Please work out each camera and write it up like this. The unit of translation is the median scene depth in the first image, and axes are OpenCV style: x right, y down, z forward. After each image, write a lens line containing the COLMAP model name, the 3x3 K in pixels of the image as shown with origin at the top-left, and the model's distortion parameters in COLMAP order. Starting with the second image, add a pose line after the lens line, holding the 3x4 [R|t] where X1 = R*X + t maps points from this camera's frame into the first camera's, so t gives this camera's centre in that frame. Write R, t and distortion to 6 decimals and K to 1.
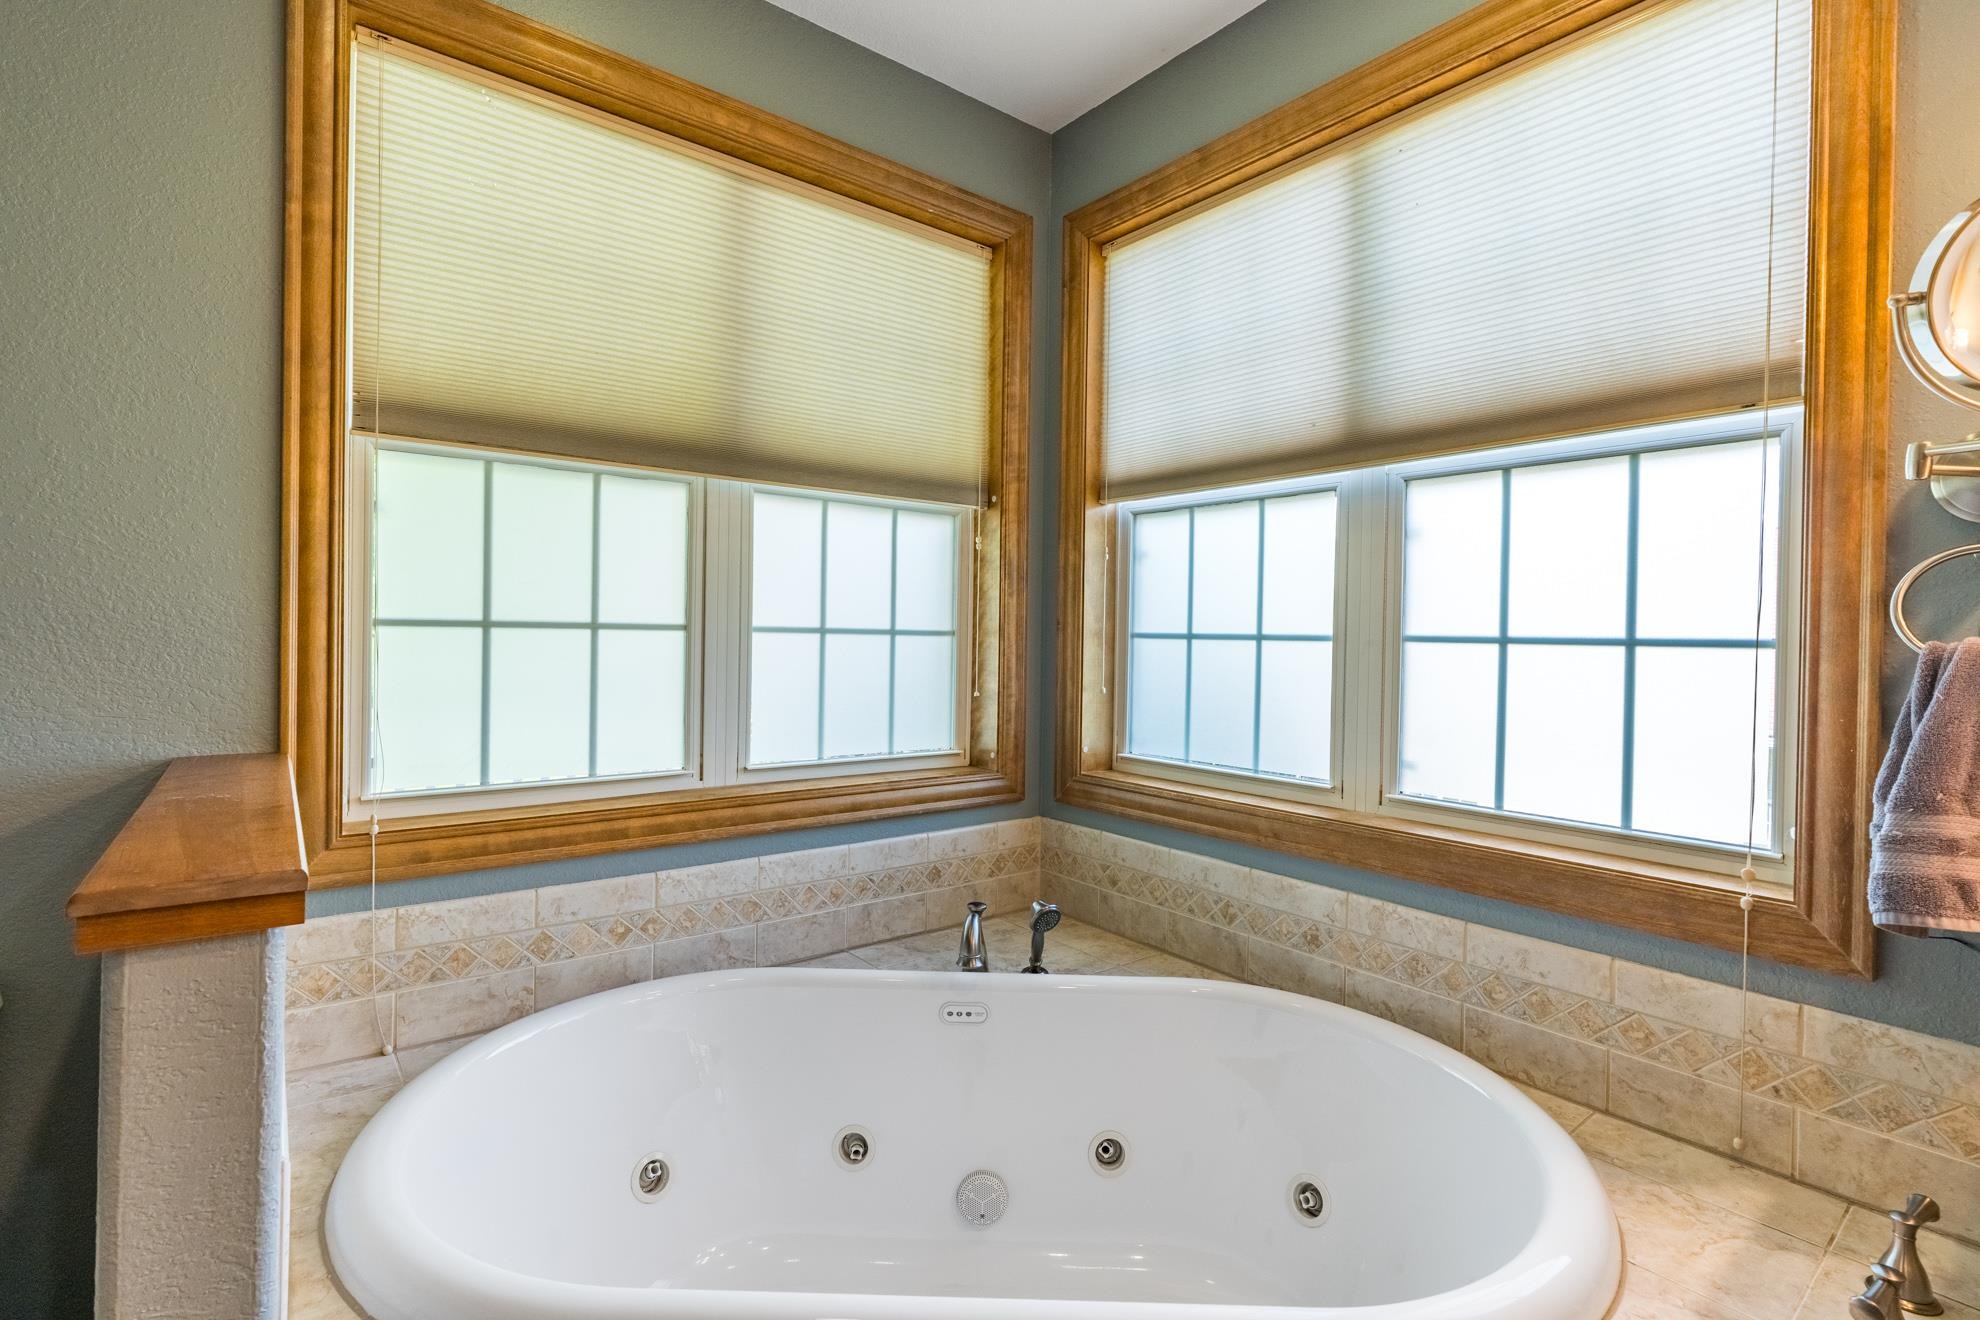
lens RADIAL K [[909.6, 0, 979.0], [0, 909.6, 642.3], [0, 0, 1]] dist [-0.012461, 0.003650]
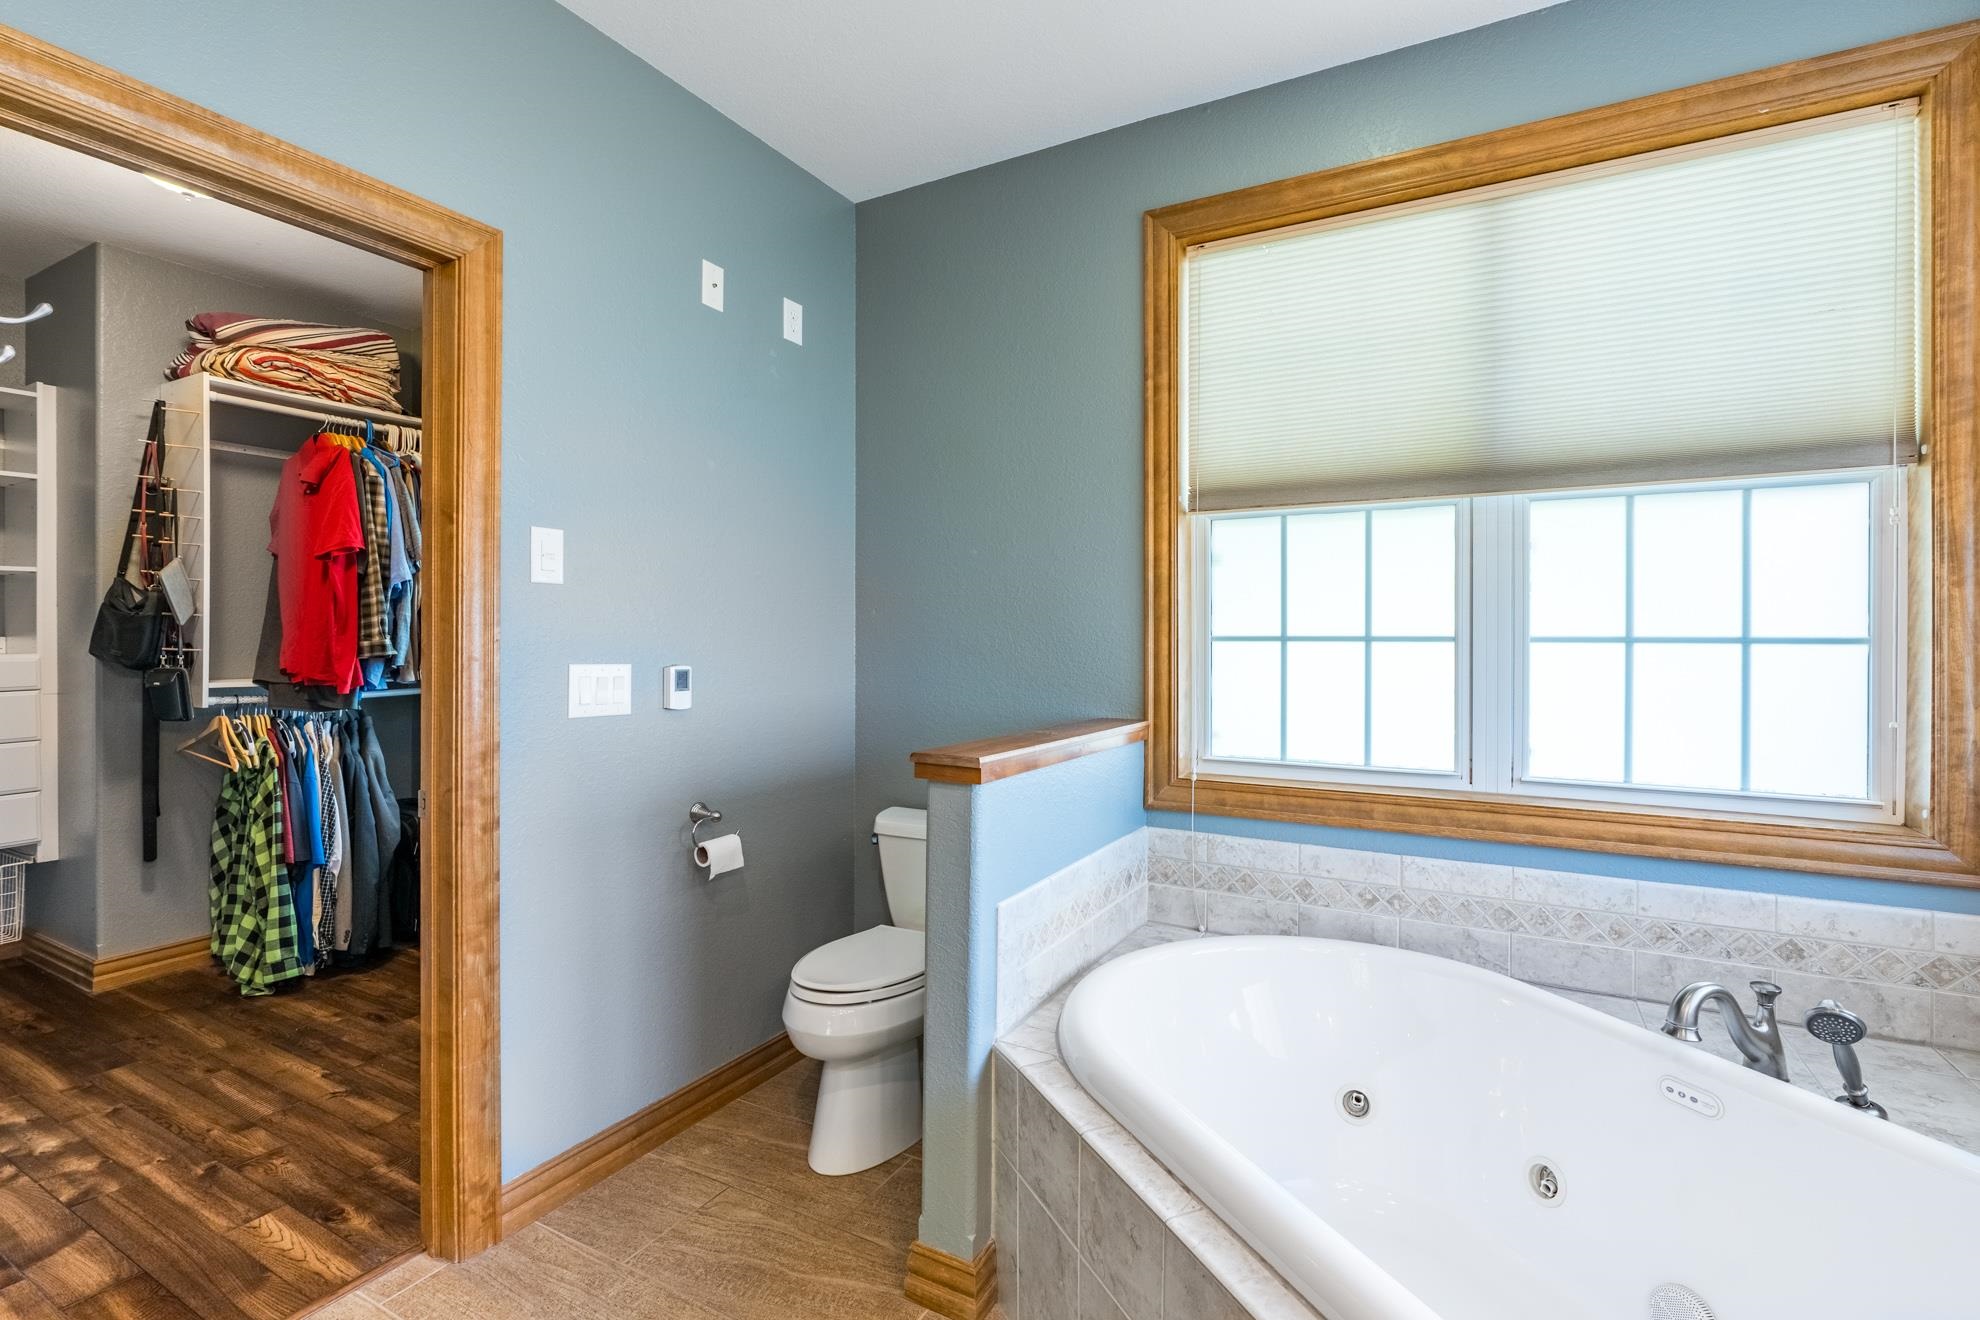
lens RADIAL K [[909.6, 0, 961.6], [0, 909.6, 640.4], [0, 0, 1]] dist [-0.012461, 0.003650]
pose [[0.378956, -0.014038, -0.925308, 0.461607], [-0.003428, 0.999857, -0.016573, 0.005572], [0.925408, 0.009453, 0.378853, 0.058504]]
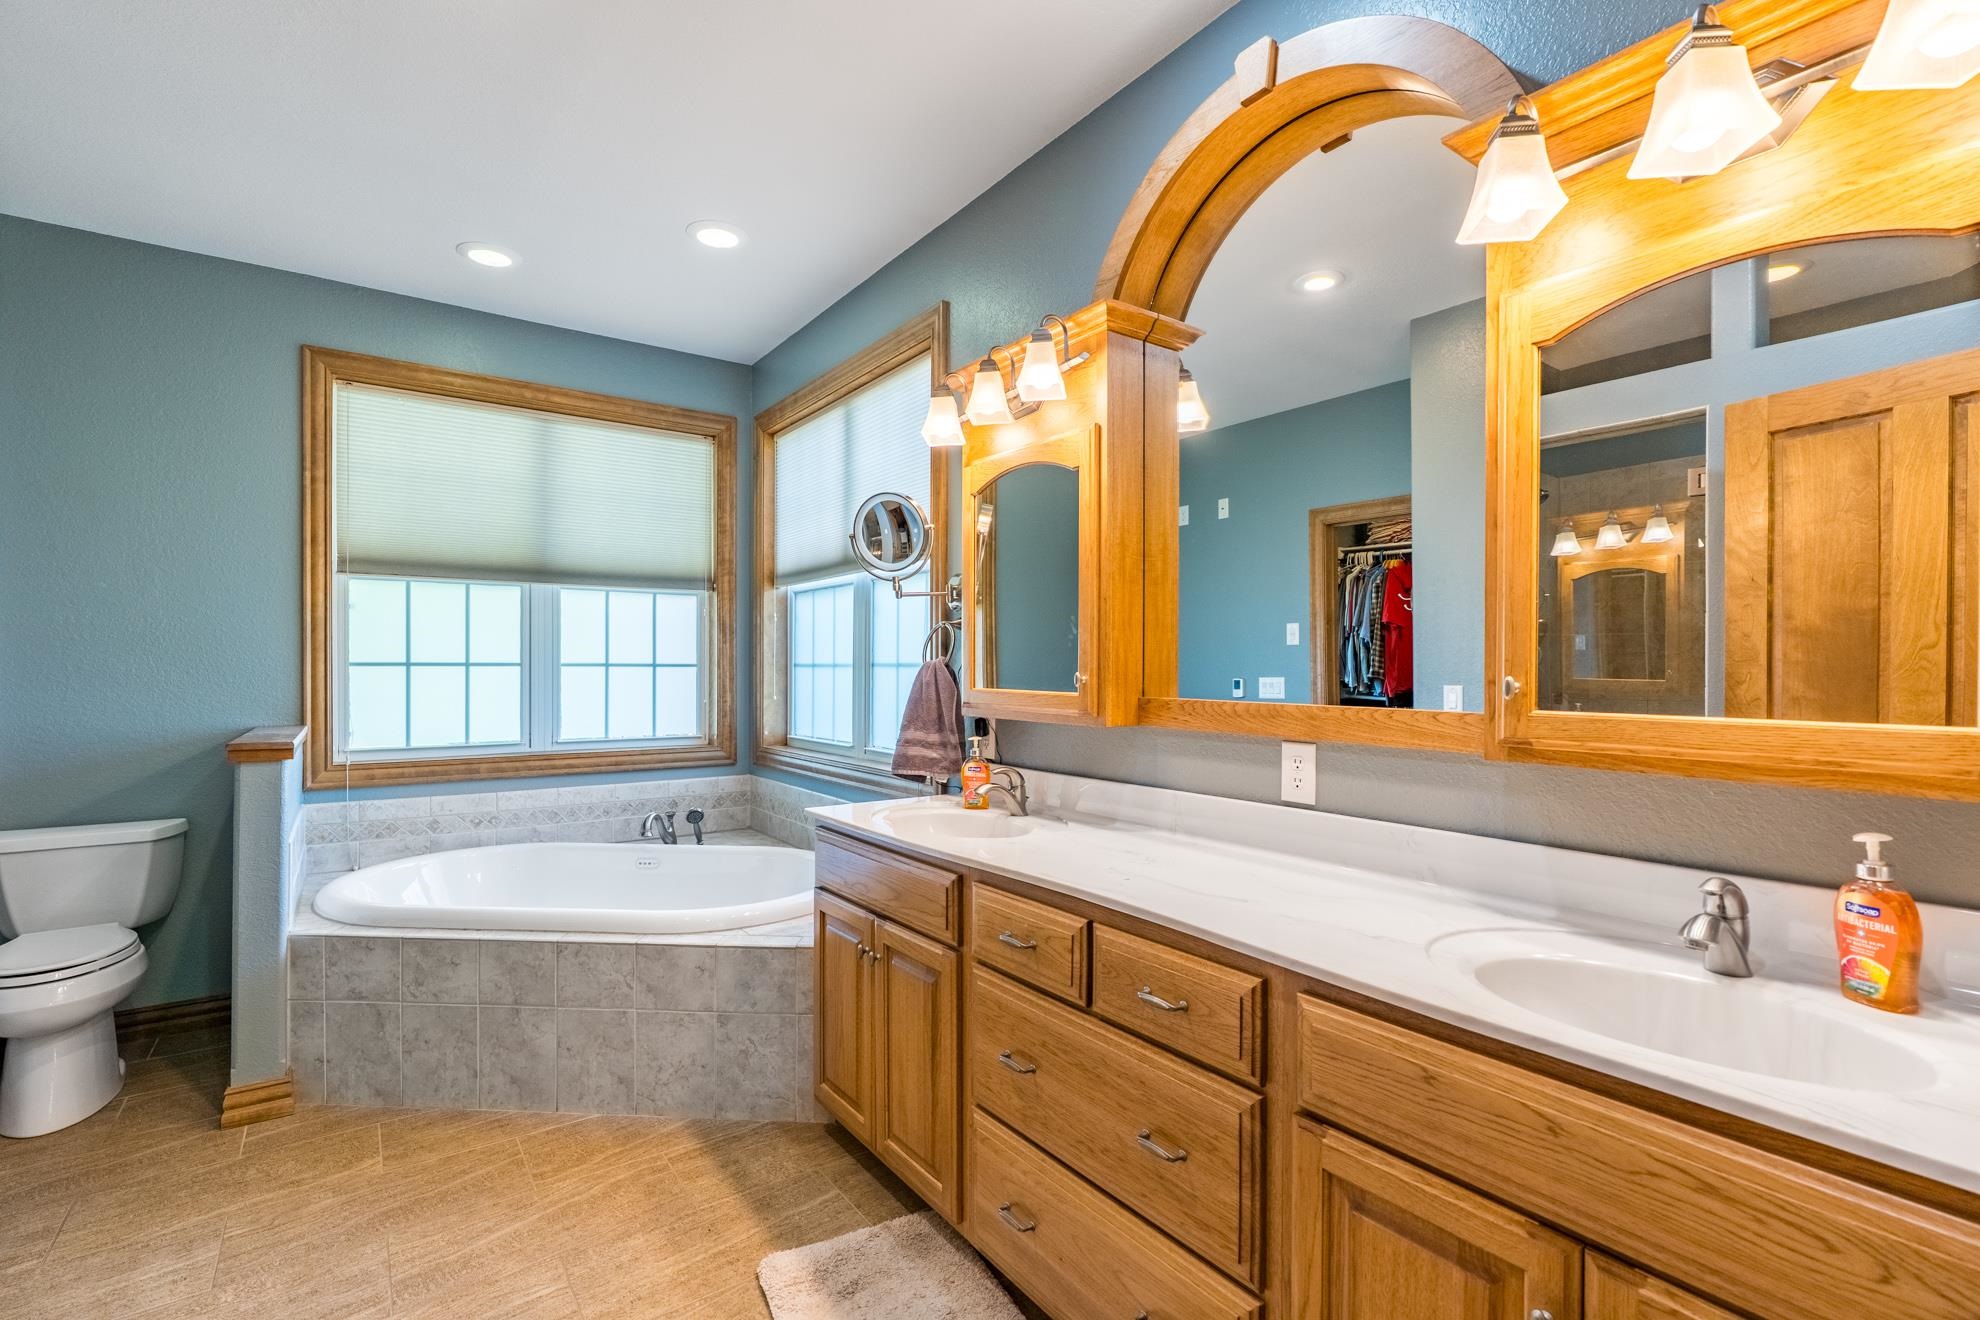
lens RADIAL K [[909.6, 0, 965.2], [0, 909.6, 669.7], [0, 0, 1]] dist [-0.012461, 0.003650]
pose [[0.997803, -0.013181, -0.064929, 0.720996], [0.012953, 0.999908, -0.003931, 0.013917], [0.064975, 0.003081, 0.997882, -0.803873]]
